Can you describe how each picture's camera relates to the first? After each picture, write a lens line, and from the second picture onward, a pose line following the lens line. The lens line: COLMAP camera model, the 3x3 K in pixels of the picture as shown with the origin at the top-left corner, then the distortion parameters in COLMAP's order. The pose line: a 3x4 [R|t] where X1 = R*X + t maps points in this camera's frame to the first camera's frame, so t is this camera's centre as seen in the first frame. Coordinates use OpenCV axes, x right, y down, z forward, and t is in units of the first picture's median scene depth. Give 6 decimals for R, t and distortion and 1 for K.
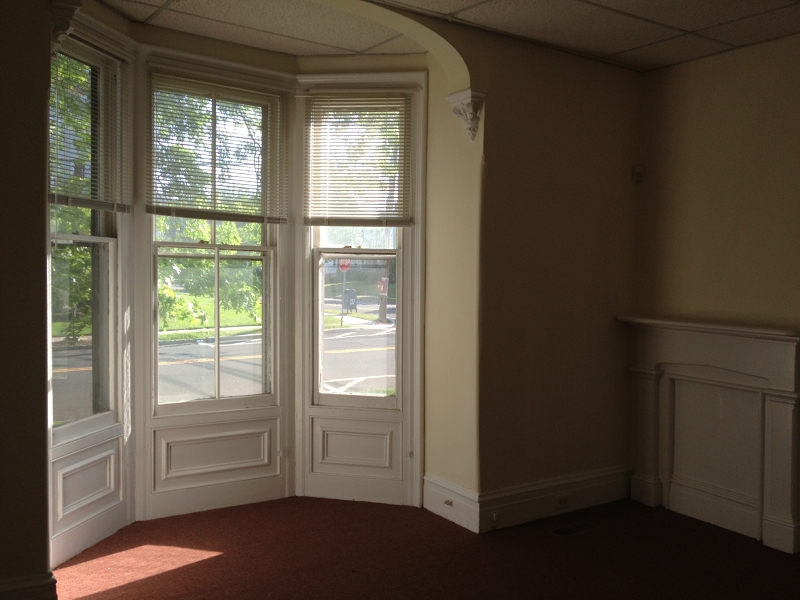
lens RADIAL K [[818.7, 0, 400.0], [0, 818.7, 300.0], [0, 0, 1]] dist [0.095200, -0.374606]
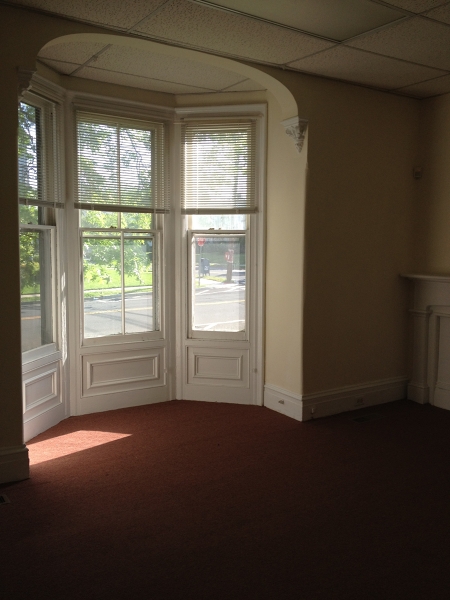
lens RADIAL K [[614.0, 0, 191.6], [0, 614.0, 333.1], [0, 0, 1]] dist [0.095200, -0.374606]
pose [[0.996883, -0.007366, -0.078544, -0.014484], [0.015657, 0.994299, 0.105468, 0.003166], [0.077319, -0.106369, 0.991316, -0.102359]]
